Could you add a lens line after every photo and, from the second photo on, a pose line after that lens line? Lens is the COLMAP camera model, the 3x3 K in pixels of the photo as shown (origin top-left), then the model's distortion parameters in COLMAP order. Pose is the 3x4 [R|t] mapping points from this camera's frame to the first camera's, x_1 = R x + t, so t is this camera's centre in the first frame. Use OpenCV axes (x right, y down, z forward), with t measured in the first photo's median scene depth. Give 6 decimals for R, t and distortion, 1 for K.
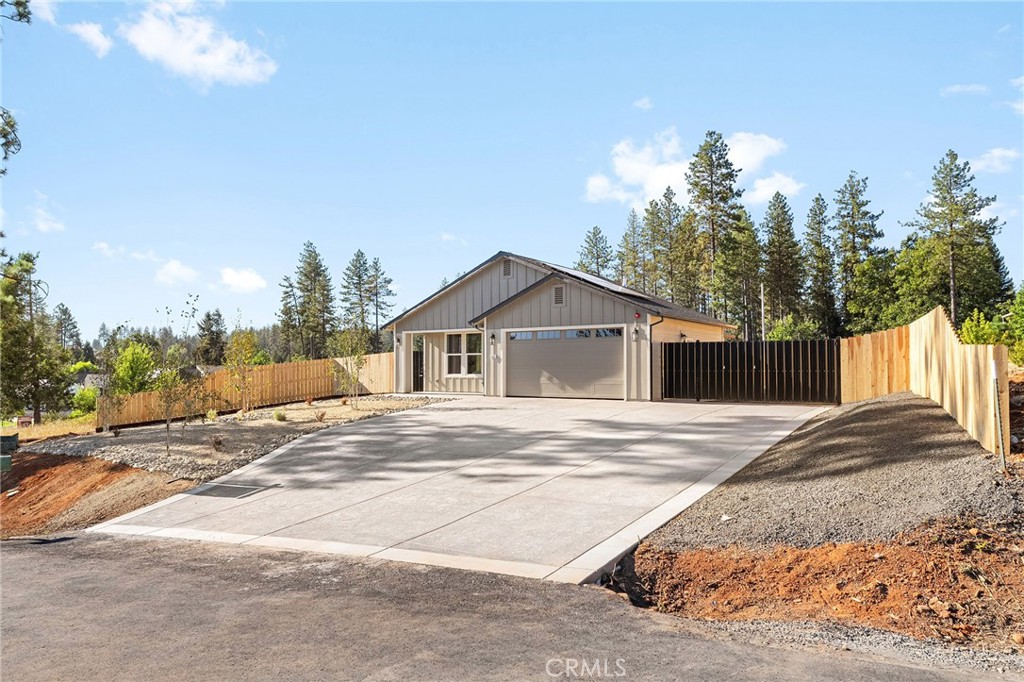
lens RADIAL K [[640.6, 0, 530.1], [0, 640.6, 360.3], [0, 0, 1]] dist [0.008090, 0.002638]
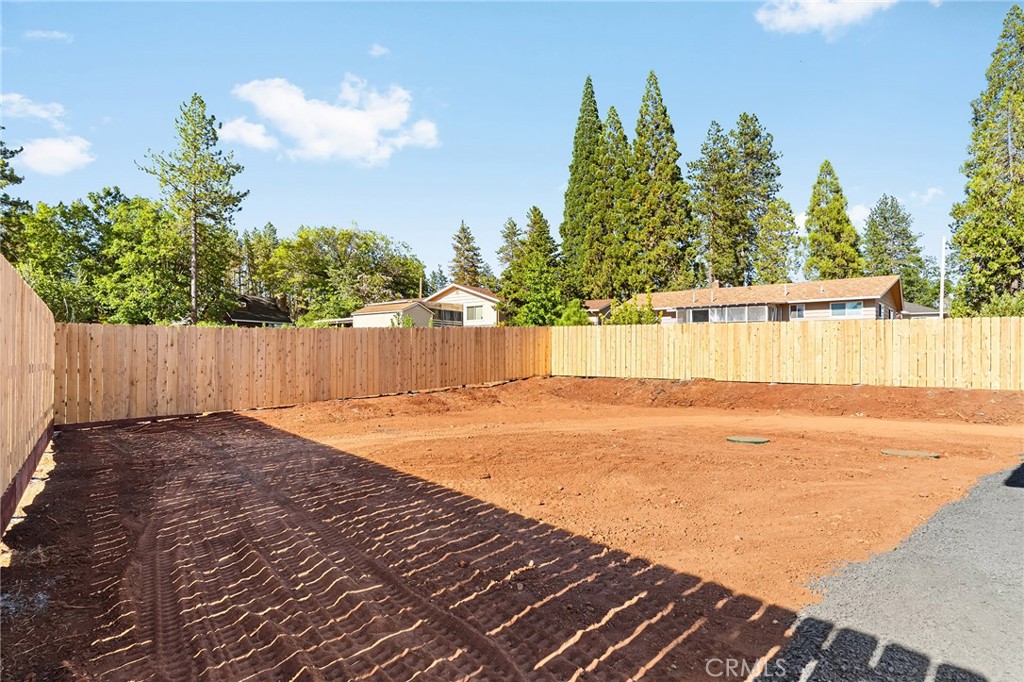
lens RADIAL K [[617.0, 0, 512.6], [0, 617.0, 360.5], [0, 0, 1]] dist [0.000091, -0.000408]
pose [[0.230032, 0.013692, 0.973087, -0.000822], [-0.020587, 0.999746, -0.009201, 0.004198], [-0.972965, -0.017917, 0.230256, 0.341457]]
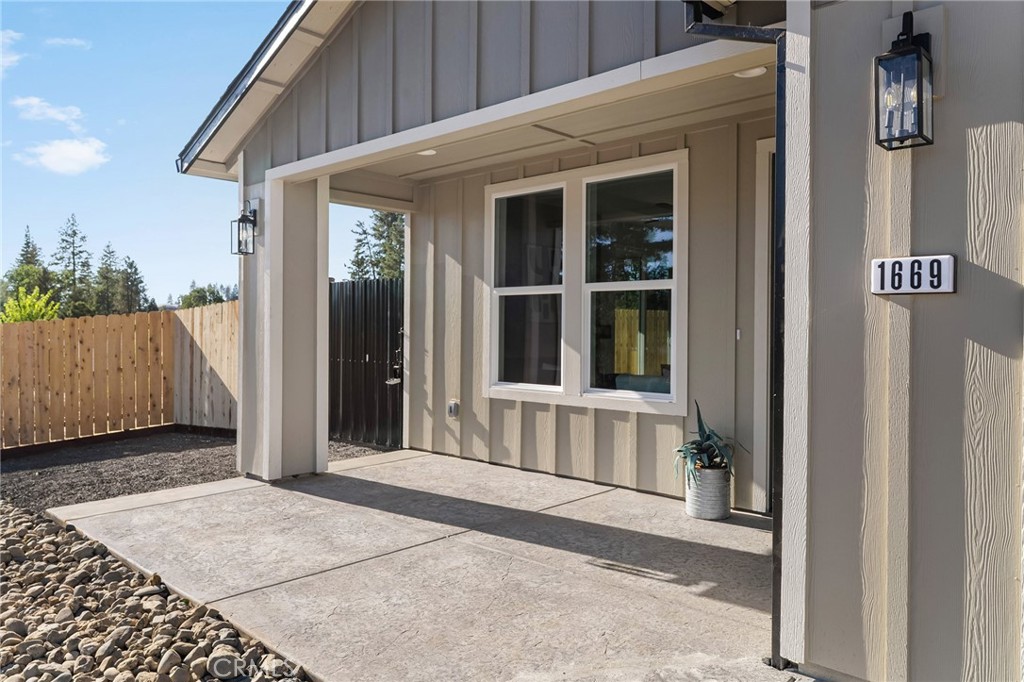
lens RADIAL K [[720.7, 0, 512.0], [0, 720.7, 341.0], [0, 0, 1]] dist [-0.004494, -0.001106]
pose [[0.983996, 0.013611, -0.177670, -0.018457], [-0.009014, 0.999604, 0.026659, 0.000233], [0.177962, -0.024631, 0.983729, 0.173099]]
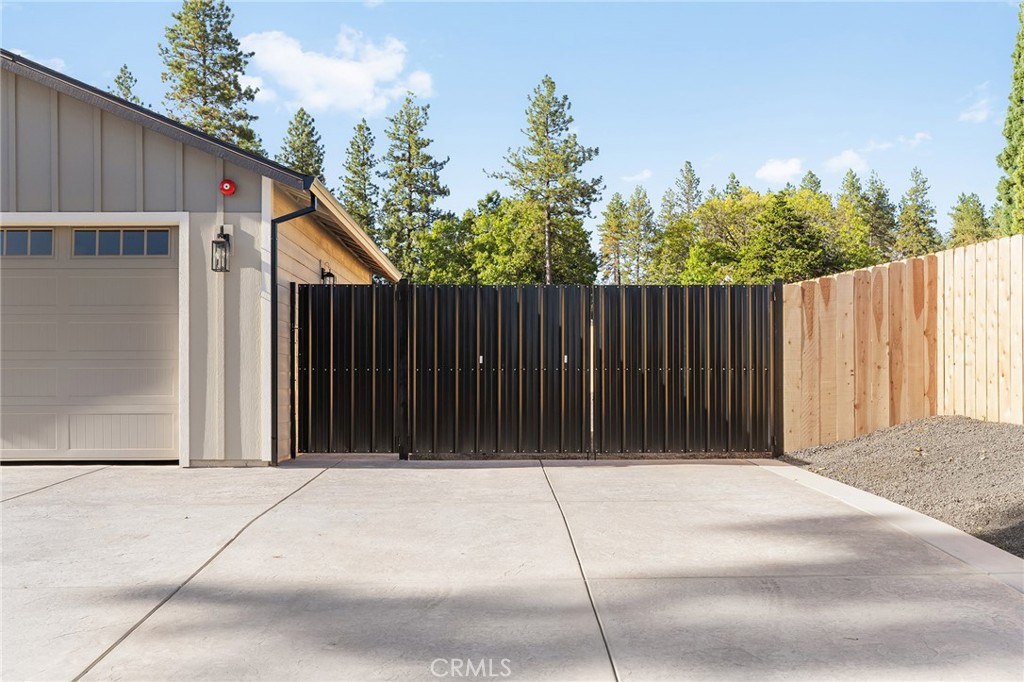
lens RADIAL K [[999.0, 0, 492.9], [0, 999.0, 387.4], [0, 0, 1]] dist [0.009740, 0.000301]
pose [[0.836033, -0.000658, 0.548680, 0.001924], [-0.005630, 0.999936, 0.009776, 0.003430], [-0.548651, -0.011262, 0.835976, 0.089770]]
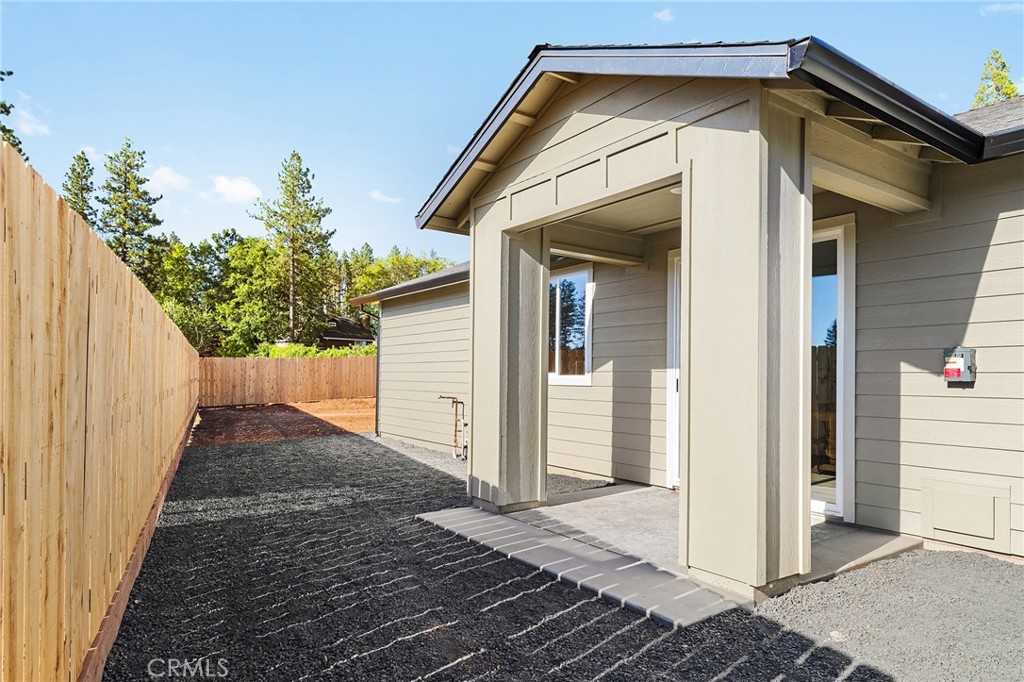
lens RADIAL K [[627.1, 0, 511.7], [0, 627.1, 370.4], [0, 0, 1]] dist [0.004155, -0.000767]
pose [[0.377743, 0.017606, 0.925743, -0.071887], [-0.025038, 0.999648, -0.008795, 0.002387], [-0.925572, -0.019856, 0.378051, 0.264348]]
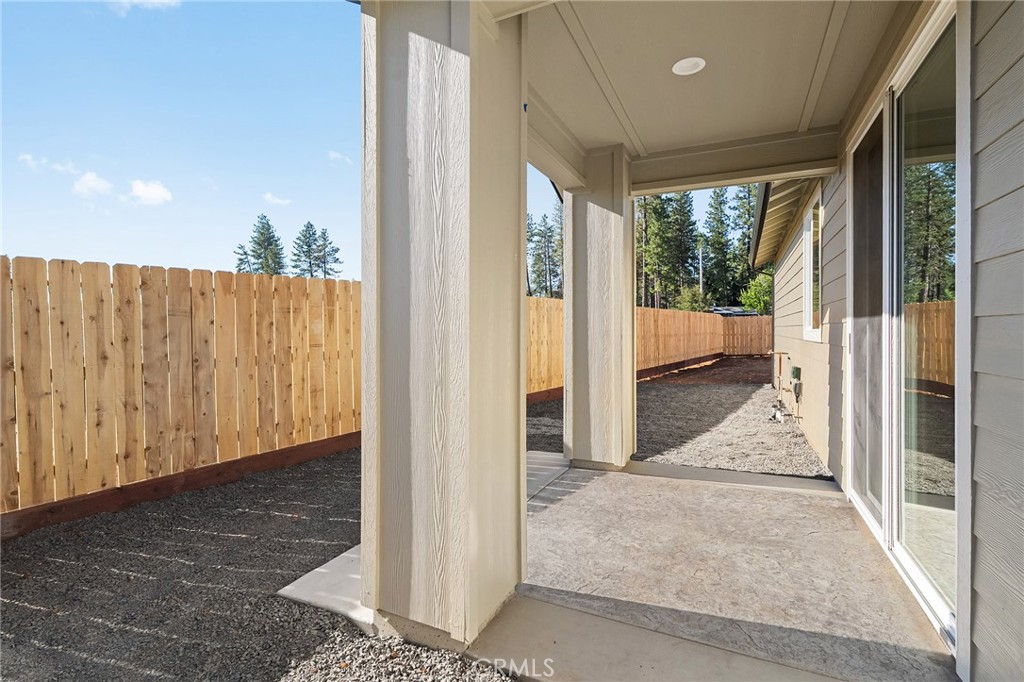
lens RADIAL K [[468.9, 0, 512.0], [0, 468.9, 341.0], [0, 0, 1]] dist [-0.002539, -0.000195]
pose [[0.991918, -0.001041, 0.126878, -0.034453], [-0.004038, 0.999201, 0.039762, 0.001518], [-0.126818, -0.039953, 0.991121, 0.246138]]
